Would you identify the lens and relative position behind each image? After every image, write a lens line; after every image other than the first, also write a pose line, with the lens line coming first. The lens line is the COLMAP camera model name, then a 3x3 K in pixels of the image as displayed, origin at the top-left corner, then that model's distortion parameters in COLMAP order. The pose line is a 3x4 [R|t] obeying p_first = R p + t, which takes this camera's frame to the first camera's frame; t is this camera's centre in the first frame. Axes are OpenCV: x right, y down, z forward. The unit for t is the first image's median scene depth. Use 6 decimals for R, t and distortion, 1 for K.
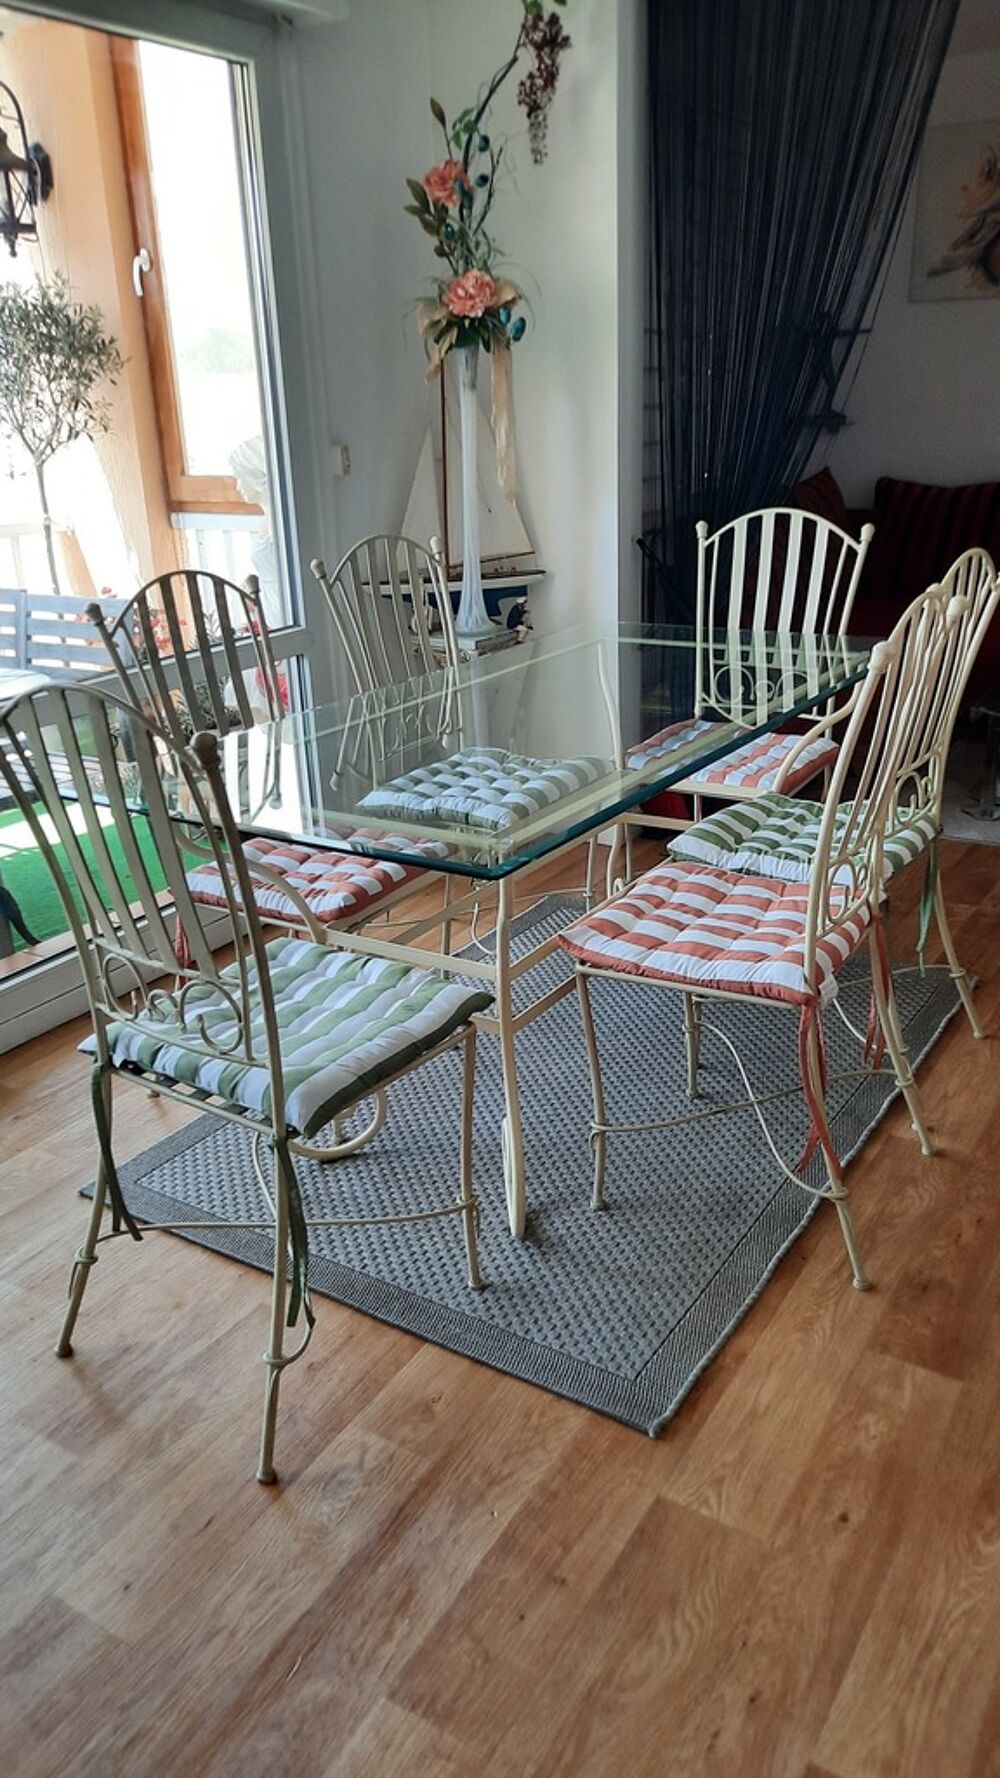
lens RADIAL K [[1295.6, 0, 500.0], [0, 1295.6, 889.0], [0, 0, 1]] dist [-0.001211, -0.000120]
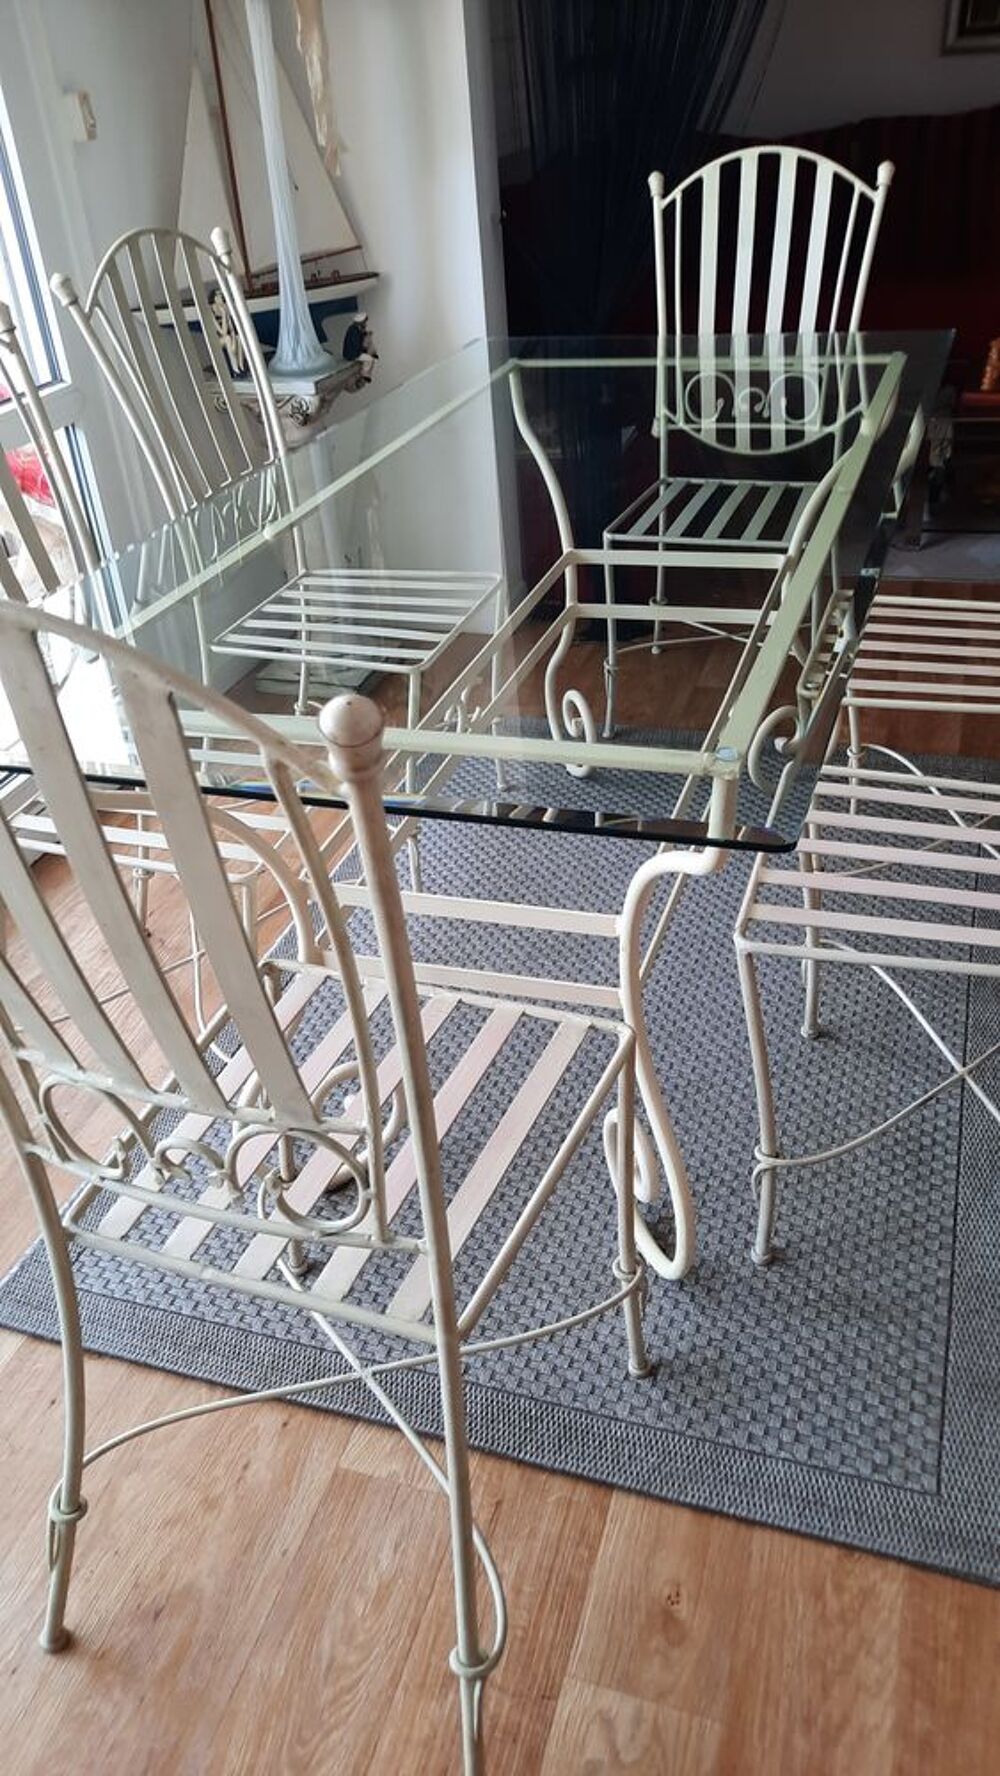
lens RADIAL K [[1220.1, 0, 506.4], [0, 1220.1, 914.5], [0, 0, 1]] dist [0.000558, 0.002264]
pose [[0.963739, -0.172842, 0.203304, -0.121955], [0.121561, 0.962601, 0.242121, -0.065590], [-0.237549, -0.208628, 0.948707, 0.303601]]
